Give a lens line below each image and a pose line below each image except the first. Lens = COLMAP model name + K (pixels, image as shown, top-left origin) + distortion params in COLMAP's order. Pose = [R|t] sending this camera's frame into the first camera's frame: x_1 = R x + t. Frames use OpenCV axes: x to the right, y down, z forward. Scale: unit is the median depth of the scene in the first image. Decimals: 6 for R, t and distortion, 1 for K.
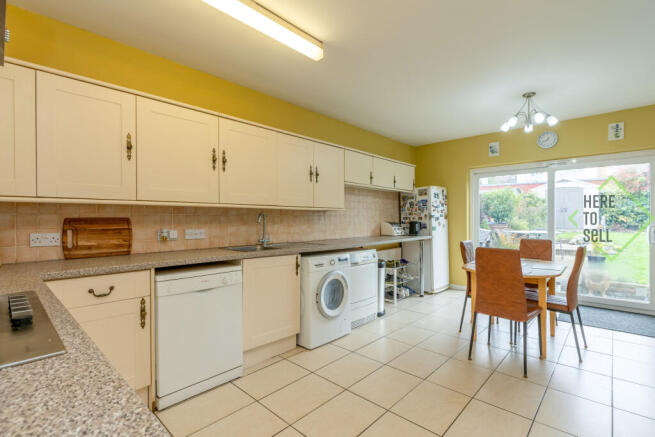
lens RADIAL K [[306.4, 0, 327.5], [0, 306.4, 218.5], [0, 0, 1]] dist [0.000309, 0.000010]
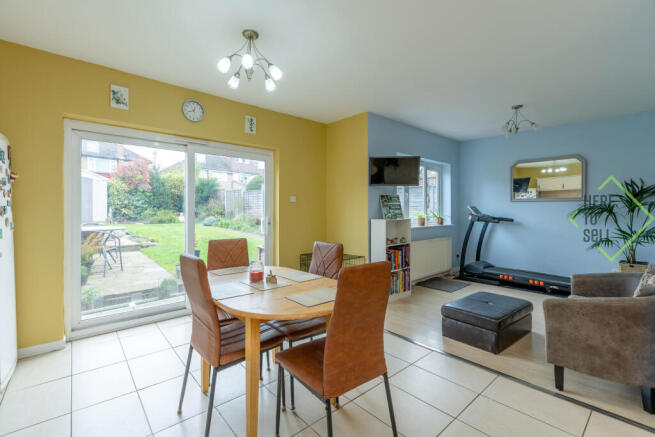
lens RADIAL K [[294.9, 0, 325.9], [0, 294.9, 209.4], [0, 0, 1]] dist [-0.001765, -0.000300]
pose [[0.104330, 0.008506, 0.994506, 0.002614], [-0.002659, 0.999962, -0.008274, 0.002167], [-0.994539, -0.001781, 0.104348, 0.674207]]
